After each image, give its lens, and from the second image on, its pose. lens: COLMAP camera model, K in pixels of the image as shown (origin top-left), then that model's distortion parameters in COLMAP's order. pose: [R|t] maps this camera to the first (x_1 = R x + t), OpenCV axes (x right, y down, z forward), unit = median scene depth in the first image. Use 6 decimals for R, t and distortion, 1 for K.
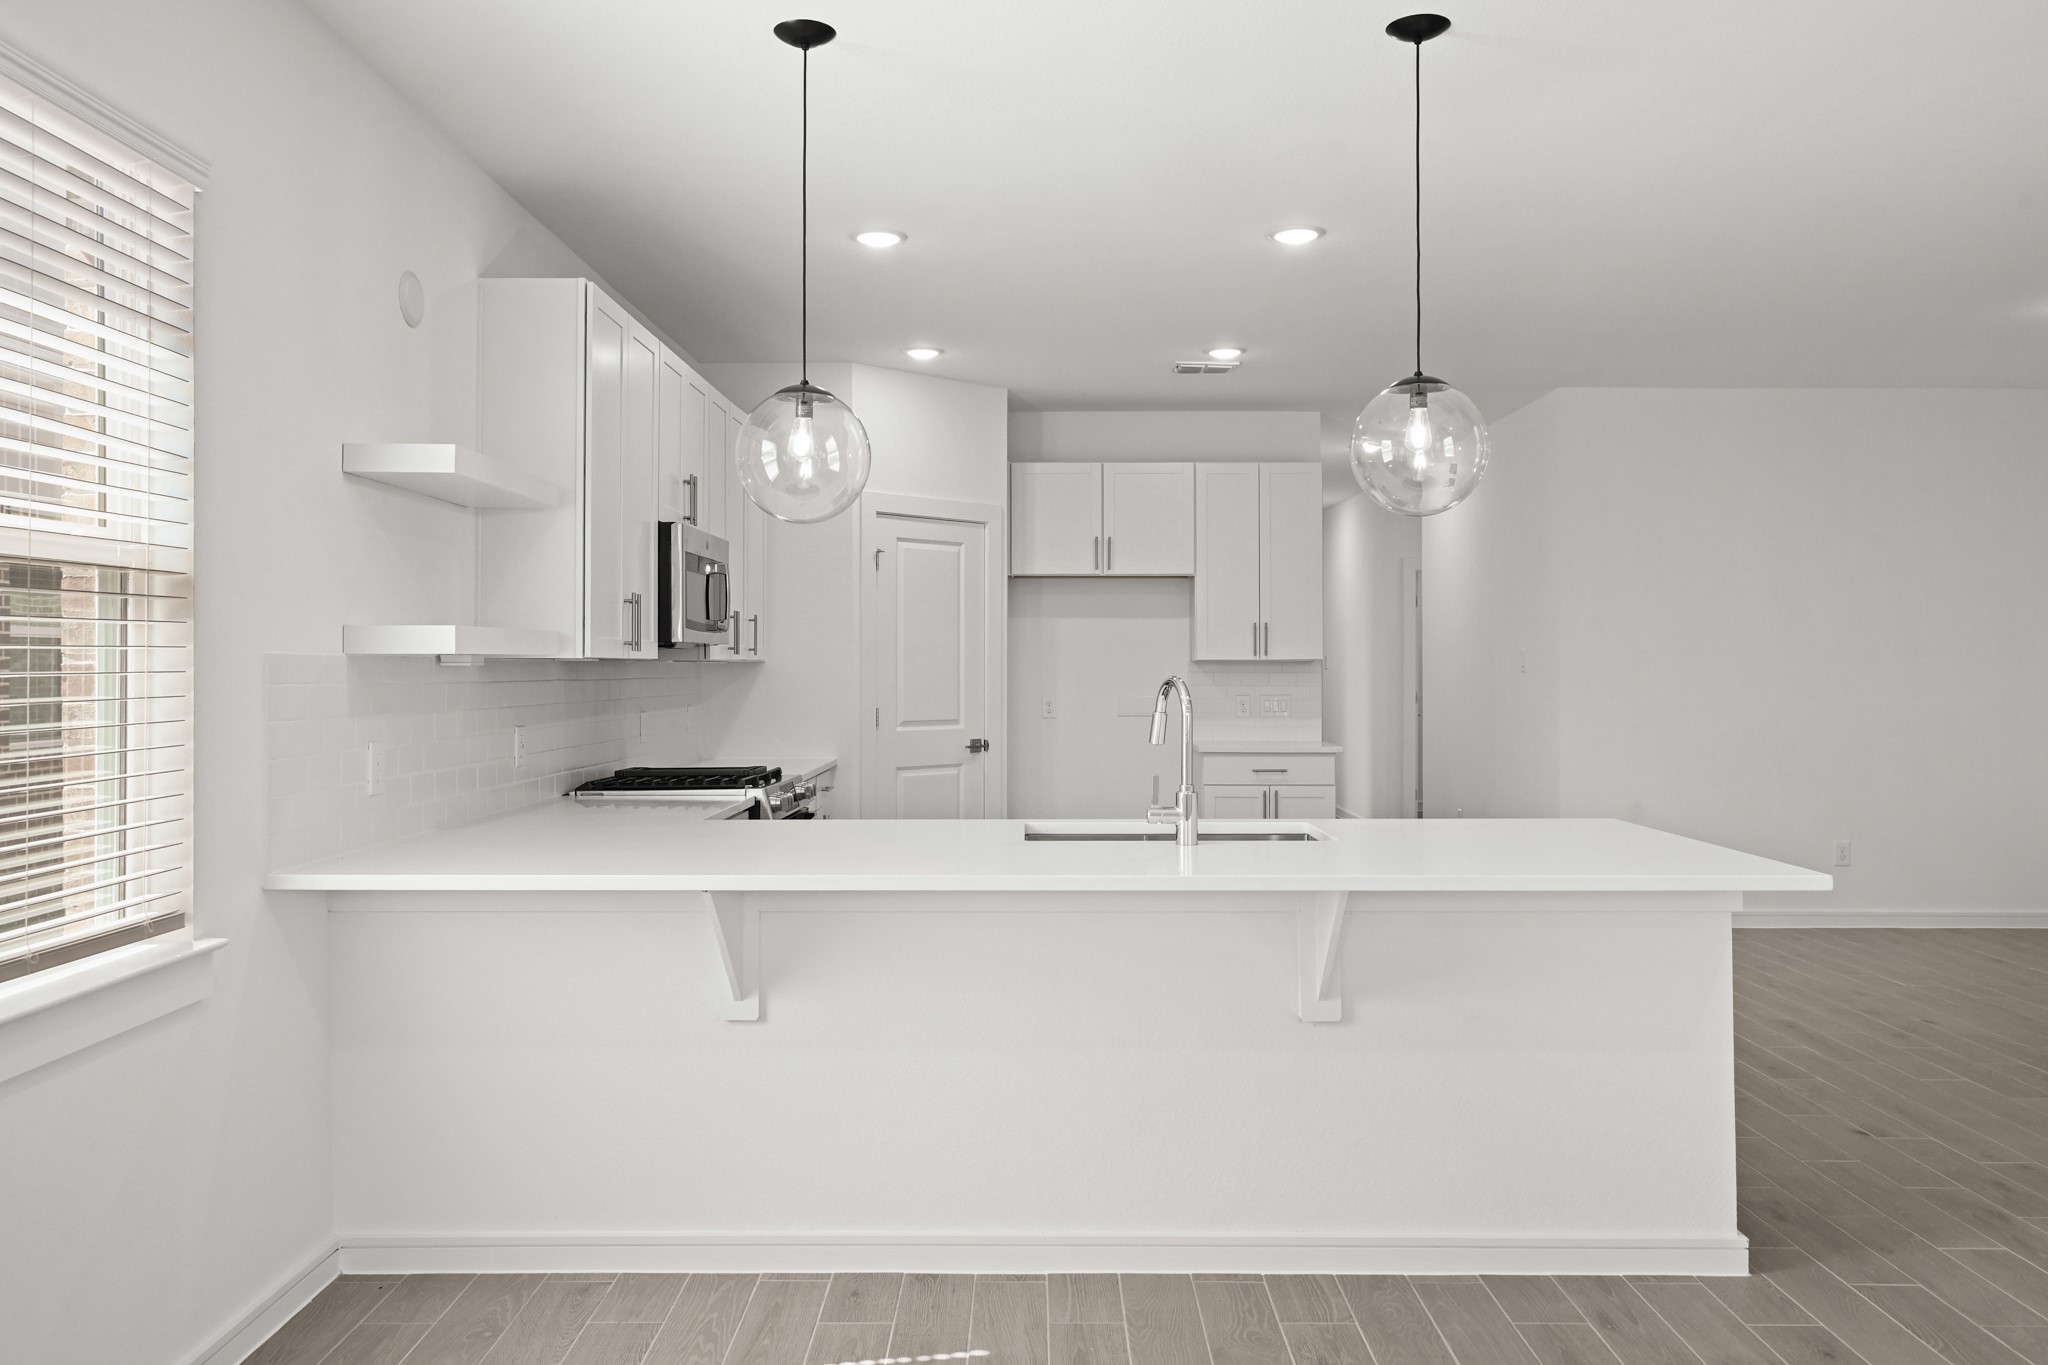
lens RADIAL K [[1497.5, 0, 1020.9], [0, 1497.5, 665.2], [0, 0, 1]] dist [0.000778, 0.000494]
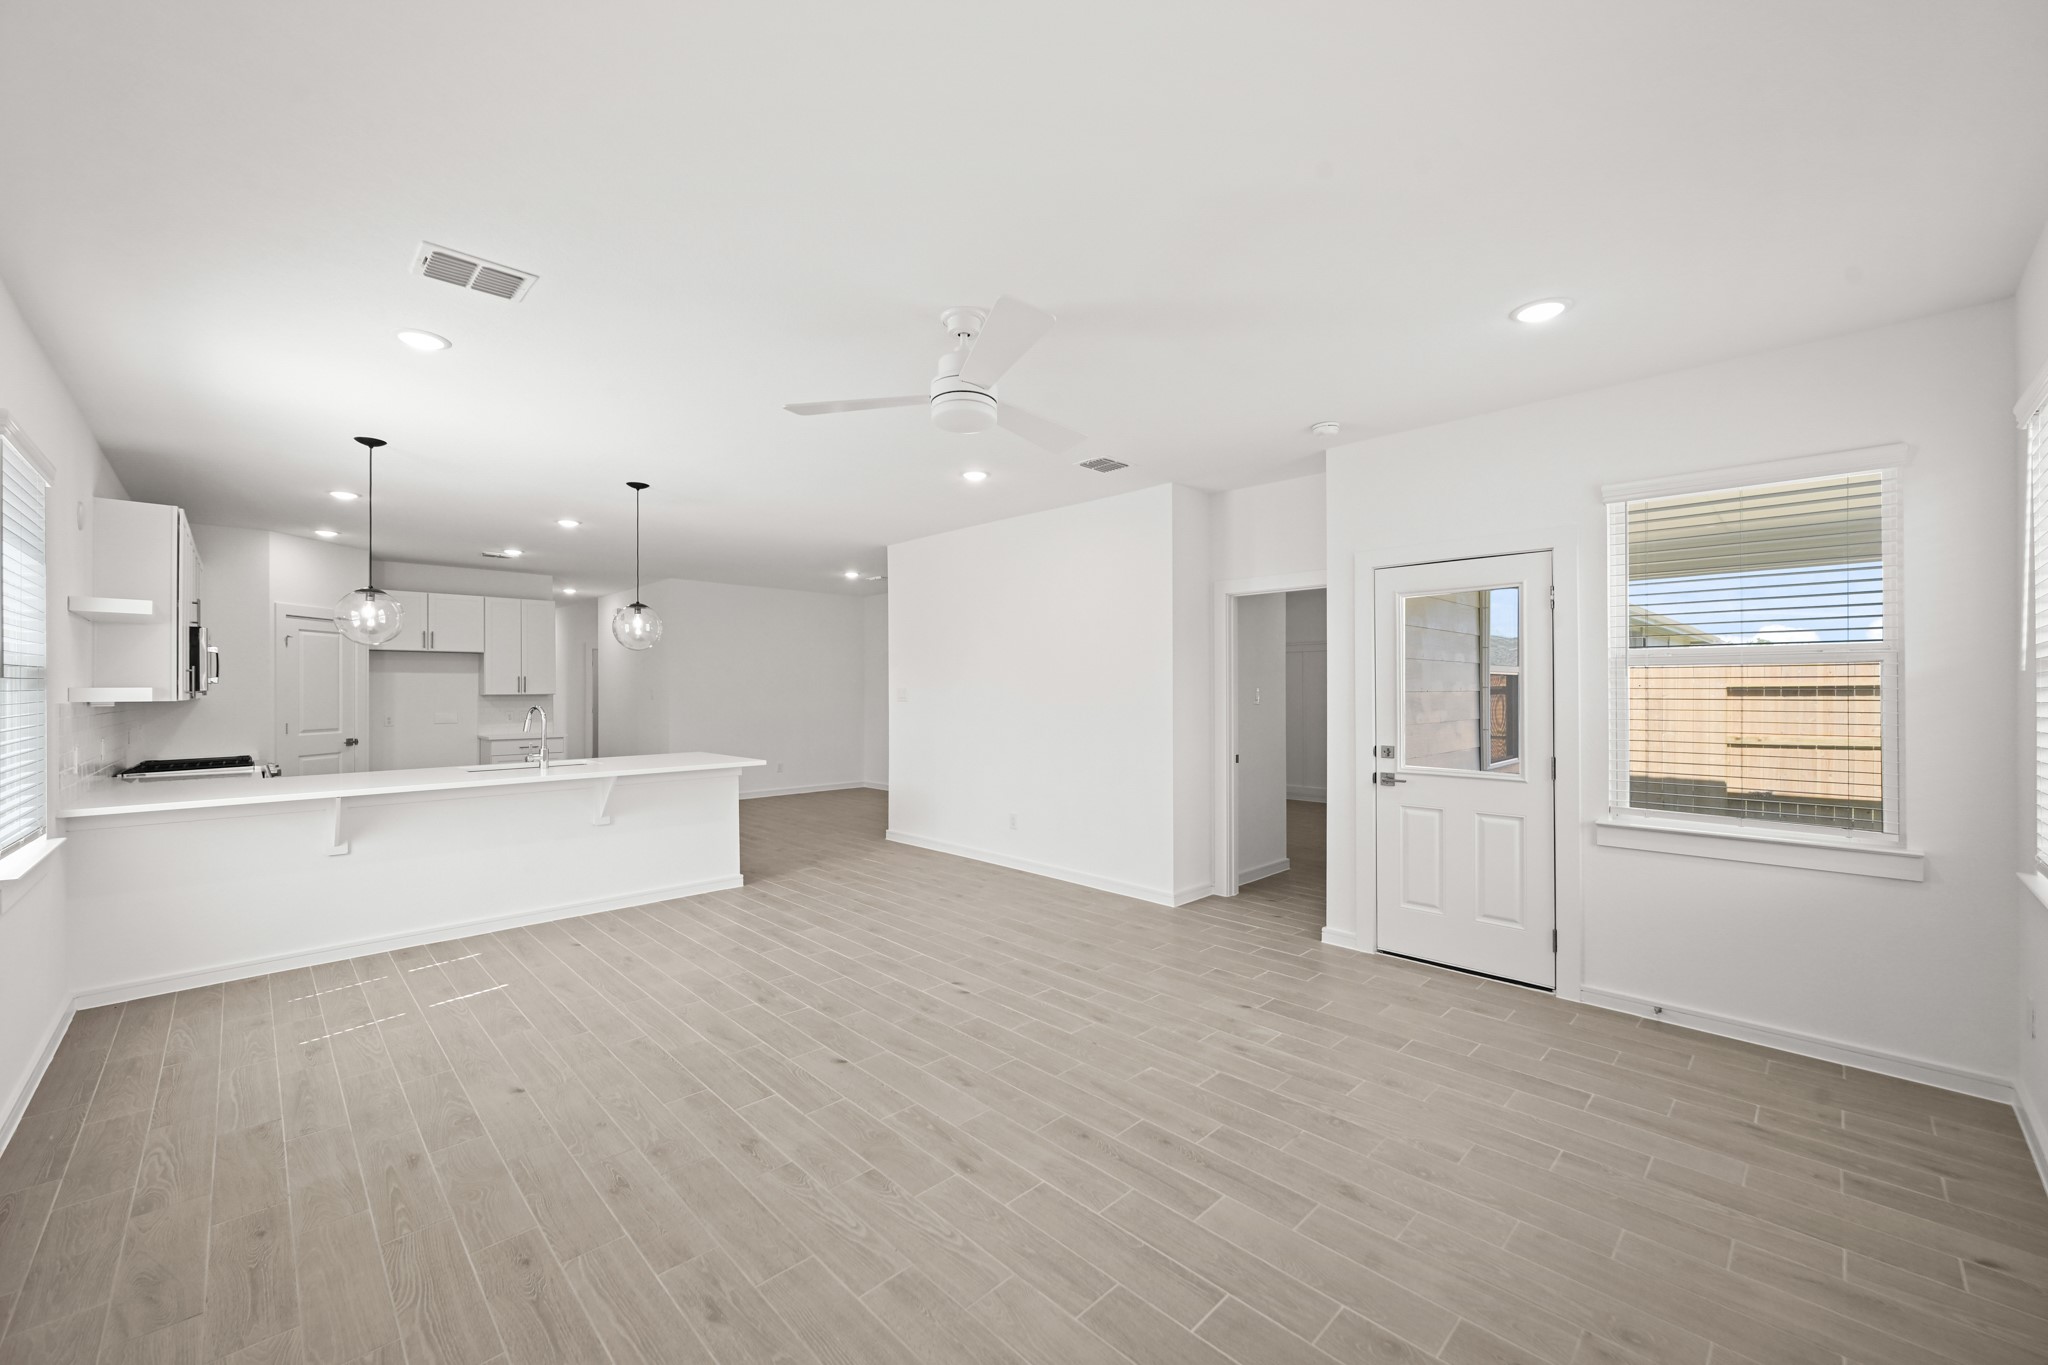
lens RADIAL K [[803.1, 0, 1021.5], [0, 803.1, 679.4], [0, 0, 1]] dist [-0.003038, 0.000597]
pose [[0.710012, 0.004891, 0.704172, -0.153834], [0.004130, 0.999930, -0.011110, -0.010362], [-0.704177, 0.010796, 0.709942, -0.324918]]
